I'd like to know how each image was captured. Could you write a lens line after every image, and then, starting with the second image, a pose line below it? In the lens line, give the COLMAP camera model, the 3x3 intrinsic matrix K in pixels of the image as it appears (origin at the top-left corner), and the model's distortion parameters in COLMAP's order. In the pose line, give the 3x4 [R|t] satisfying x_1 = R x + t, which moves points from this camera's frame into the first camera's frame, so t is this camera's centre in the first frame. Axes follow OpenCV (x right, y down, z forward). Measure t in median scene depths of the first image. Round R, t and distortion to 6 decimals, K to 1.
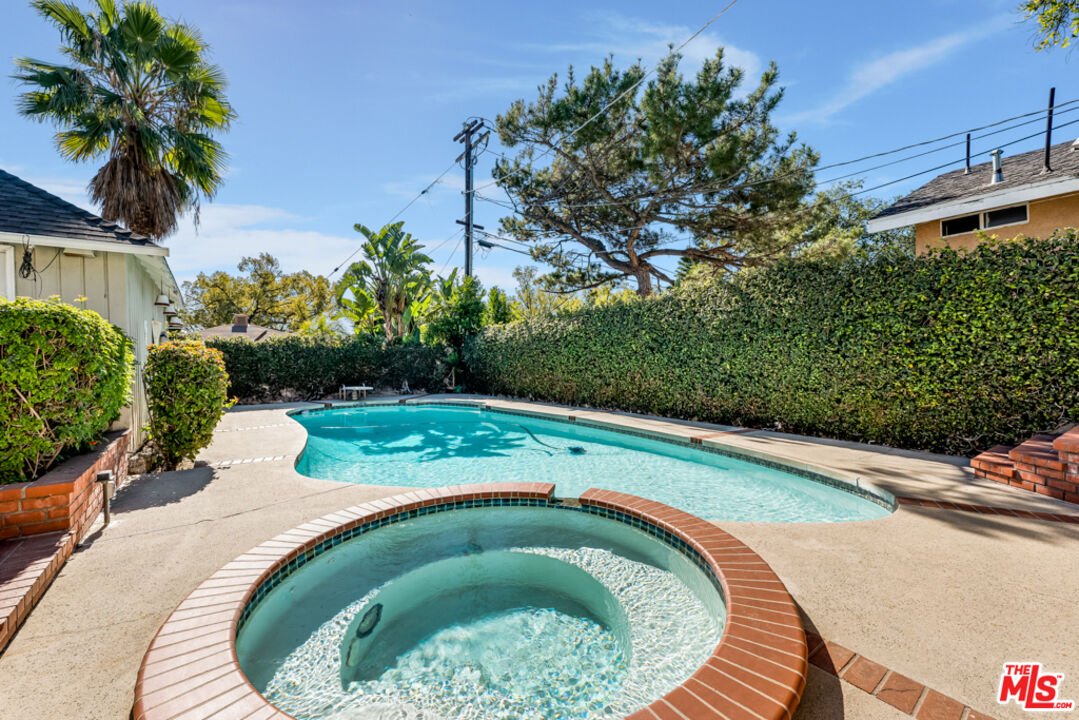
lens RADIAL K [[442.7, 0, 536.6], [0, 442.7, 361.5], [0, 0, 1]] dist [0.003473, 0.000275]
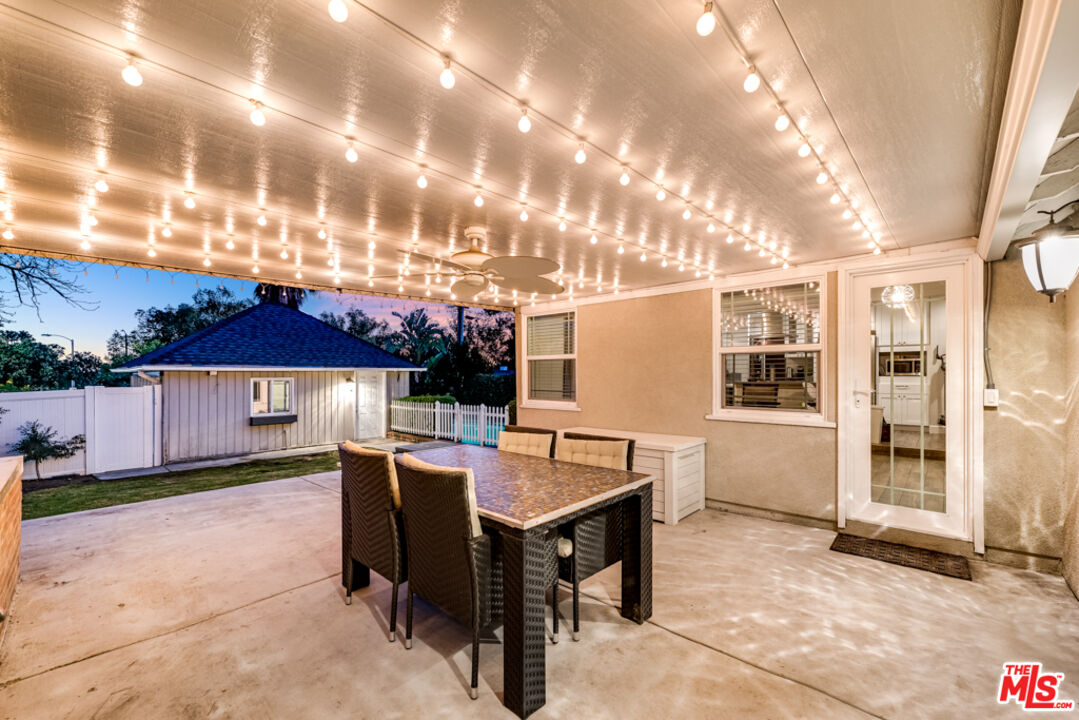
lens RADIAL K [[442.7, 0, 536.6], [0, 442.7, 361.5], [0, 0, 1]] dist [0.003473, 0.000275]
pose [[0.978521, 0.015711, 0.205547, -0.242560], [-0.007571, 0.999158, -0.040327, -0.061885], [-0.206008, 0.037905, 0.977816, -0.675519]]
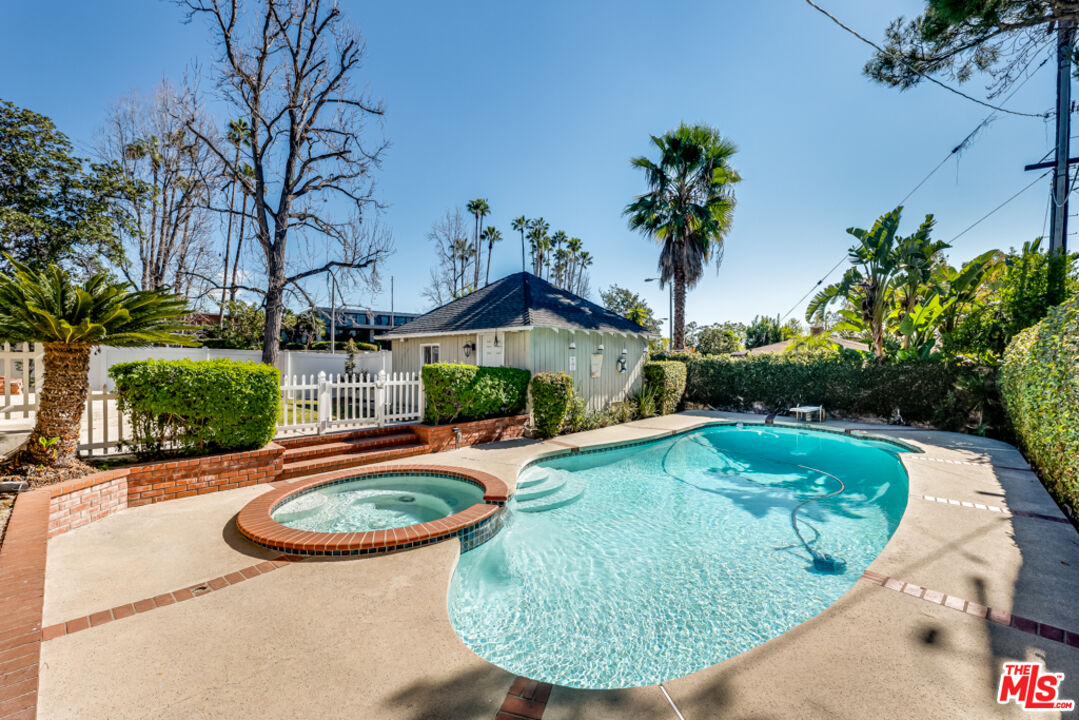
lens RADIAL K [[442.7, 0, 536.6], [0, 442.7, 361.5], [0, 0, 1]] dist [0.003473, 0.000275]
pose [[0.200349, 0.019381, -0.979533, 0.356627], [-0.014547, 0.999753, 0.016806, -0.043545], [0.979617, 0.010883, 0.200581, 0.204803]]
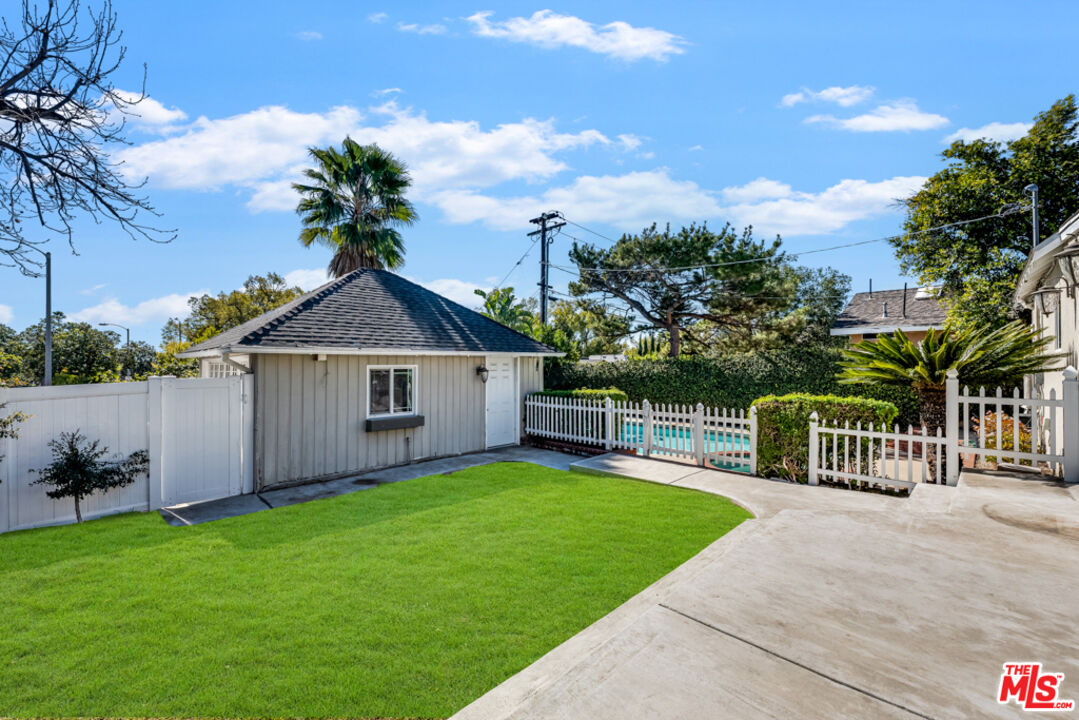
lens RADIAL K [[442.7, 0, 536.6], [0, 442.7, 361.5], [0, 0, 1]] dist [0.003473, 0.000275]
pose [[0.989737, 0.009618, 0.142574, -0.428622], [-0.007087, 0.999808, -0.018248, -0.056444], [-0.142723, 0.017051, 0.989616, -0.401423]]
